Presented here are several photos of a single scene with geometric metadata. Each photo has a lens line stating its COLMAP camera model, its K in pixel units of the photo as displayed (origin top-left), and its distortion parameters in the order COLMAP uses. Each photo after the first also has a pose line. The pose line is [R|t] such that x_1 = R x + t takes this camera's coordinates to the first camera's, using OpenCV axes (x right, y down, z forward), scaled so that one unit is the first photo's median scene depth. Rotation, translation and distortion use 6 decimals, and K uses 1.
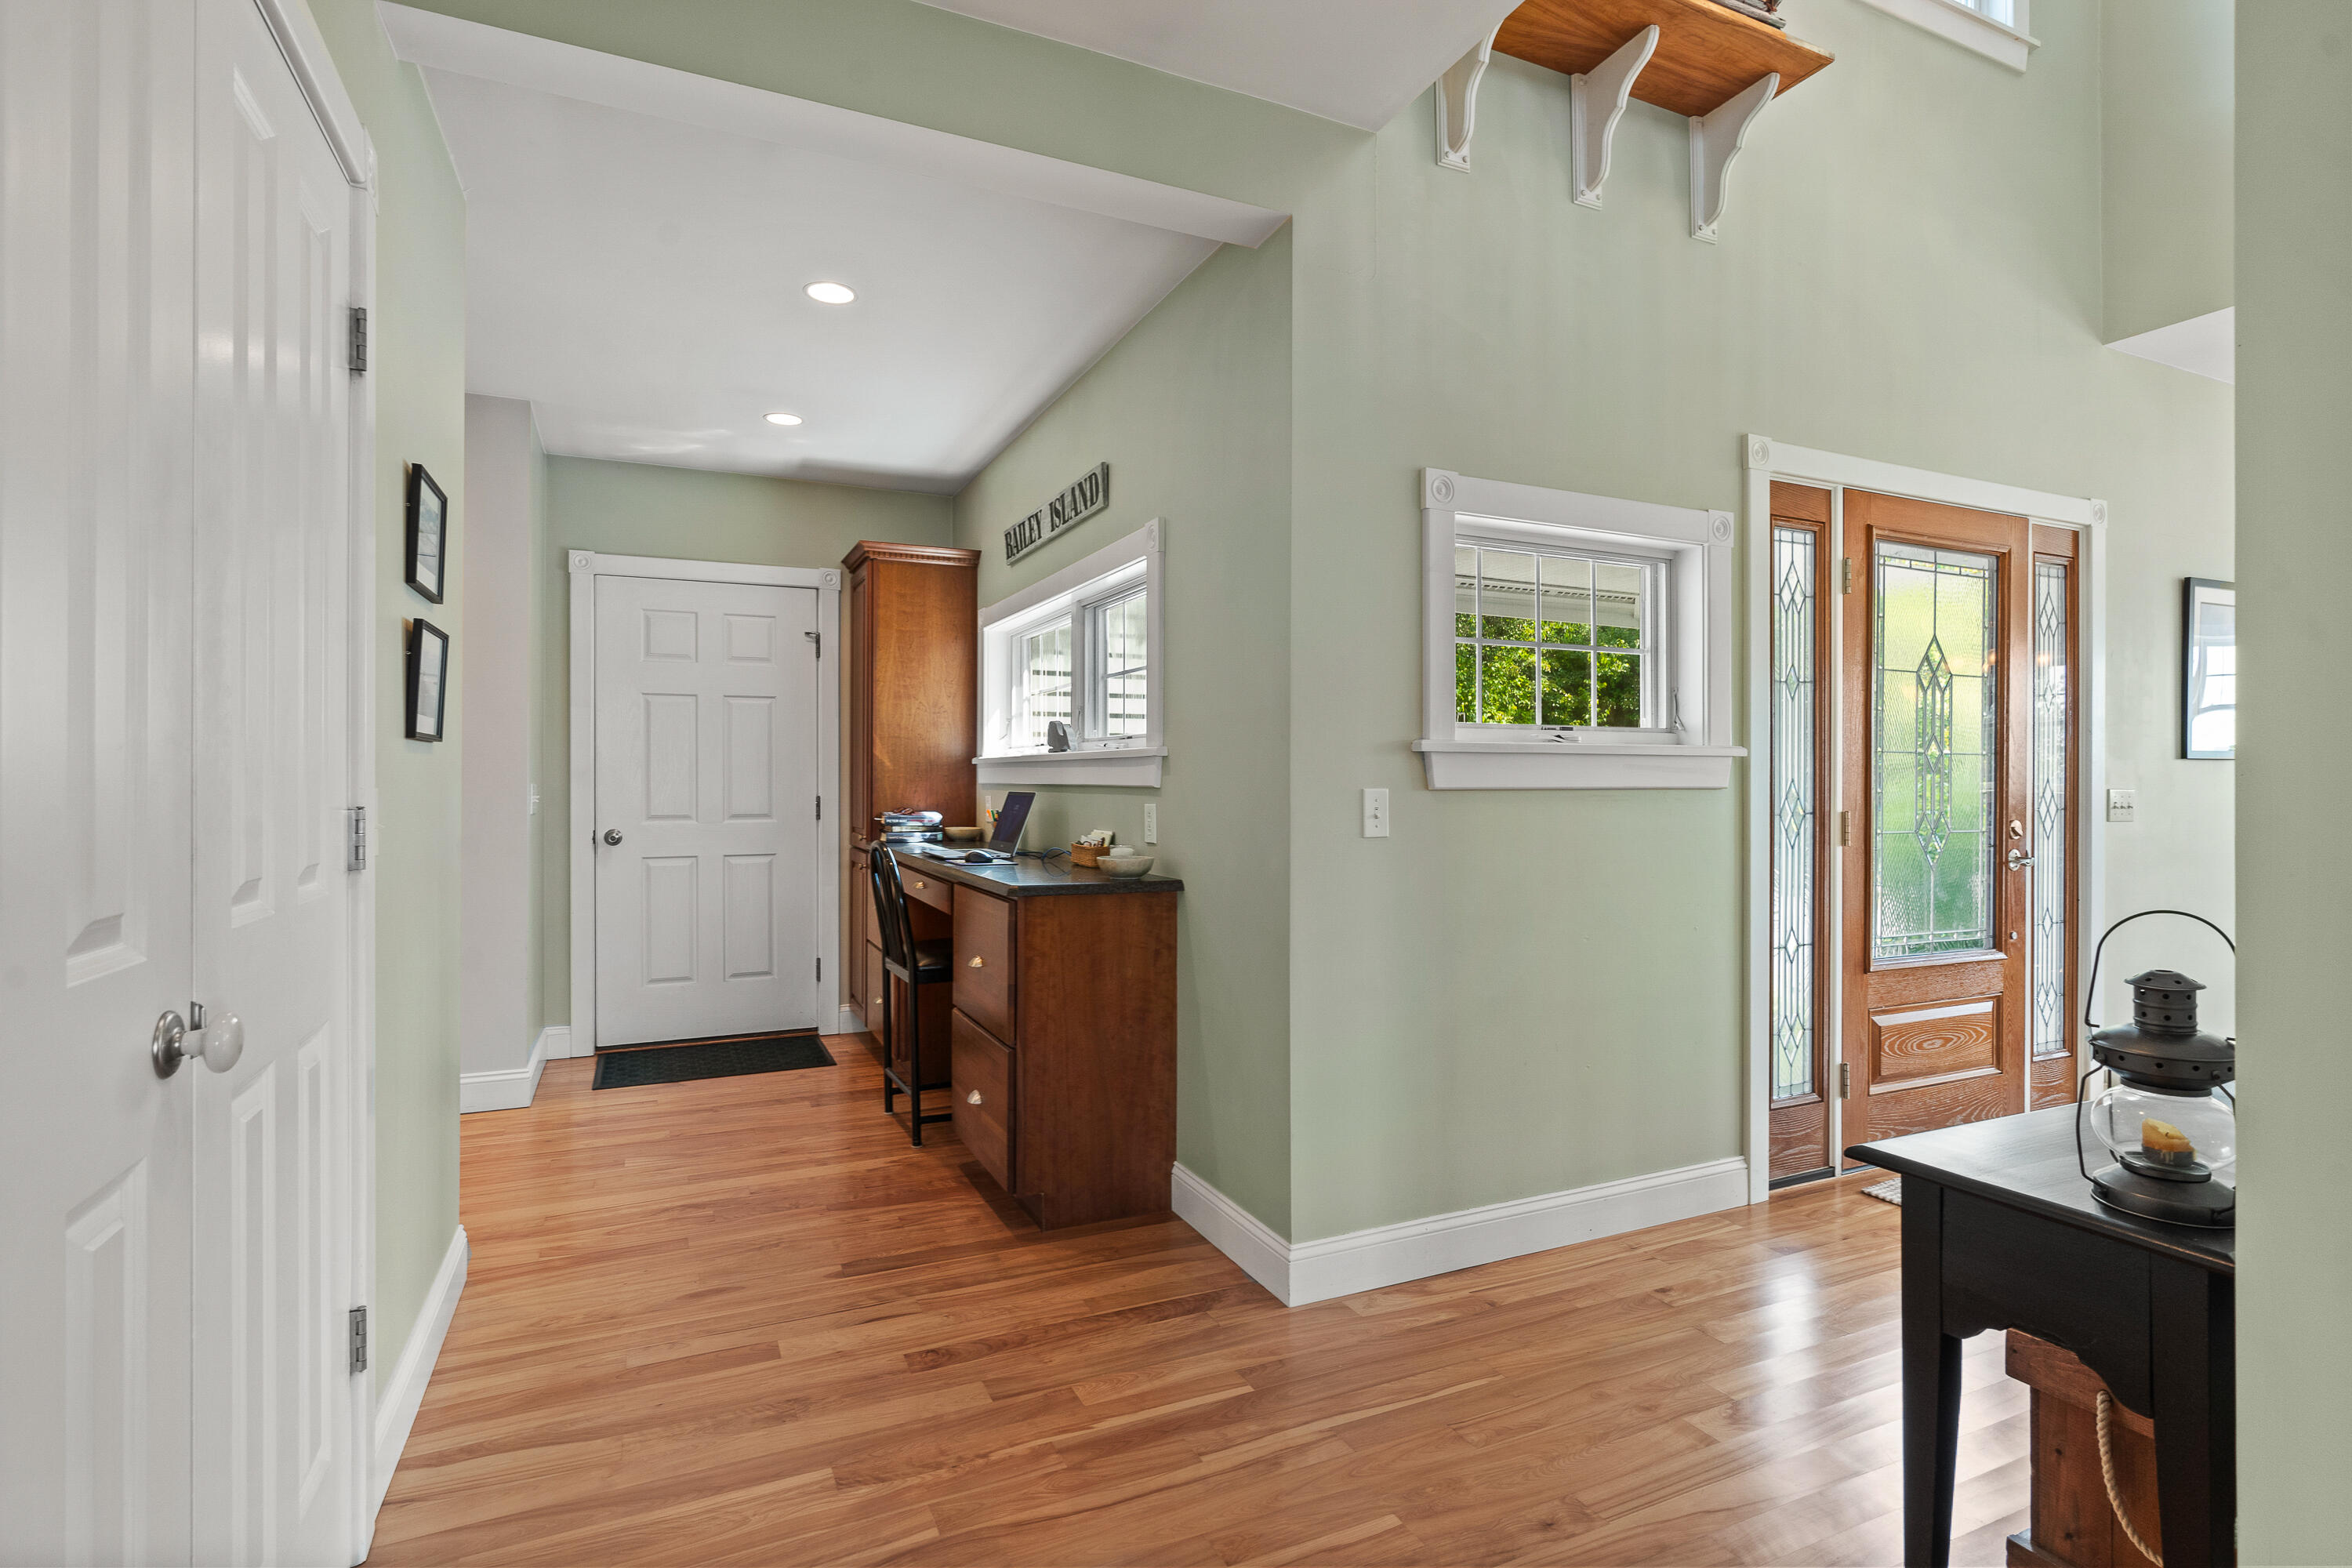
lens RADIAL K [[1139.8, 0, 1179.4], [0, 1139.8, 783.4], [0, 0, 1]] dist [0.006040, -0.000002]
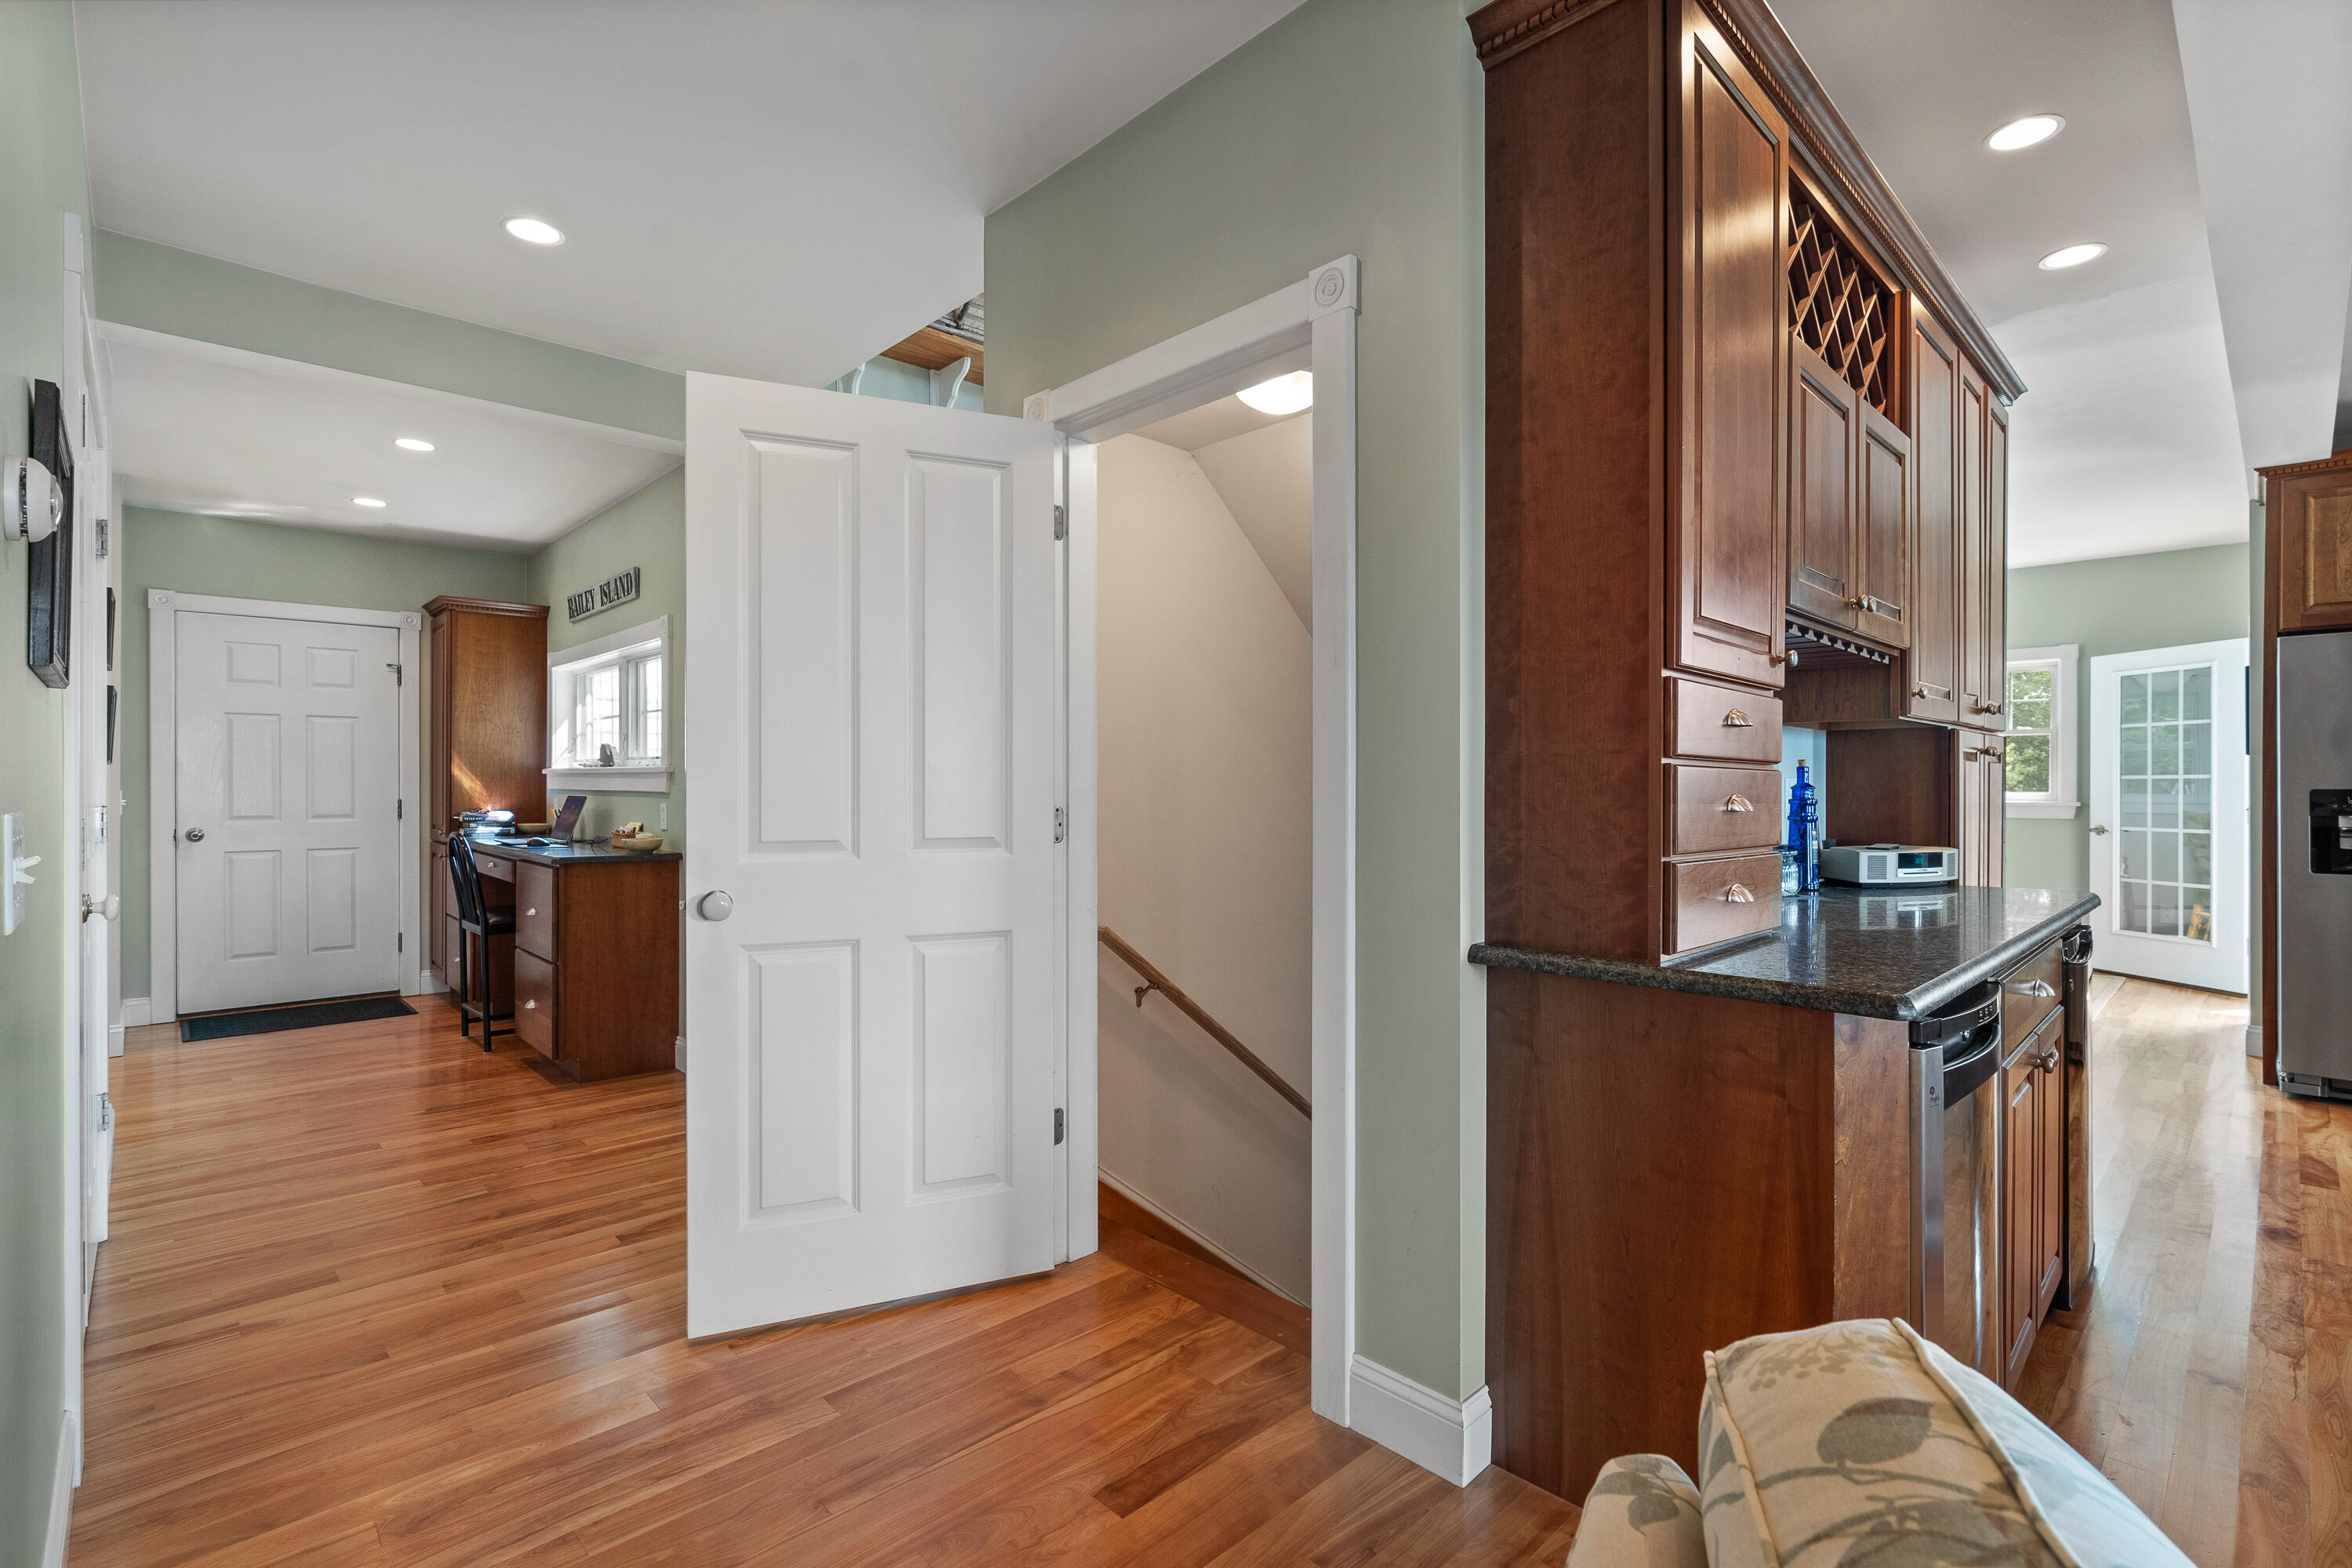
lens RADIAL K [[1076.8, 0, 1168.7], [0, 1076.8, 788.8], [0, 0, 1]] dist [-0.000366, 0.002131]
pose [[0.949020, -0.000535, 0.315217, 0.127133], [-0.000113, 0.999998, 0.002038, -0.003340], [-0.315217, -0.001970, 0.949018, -0.446238]]
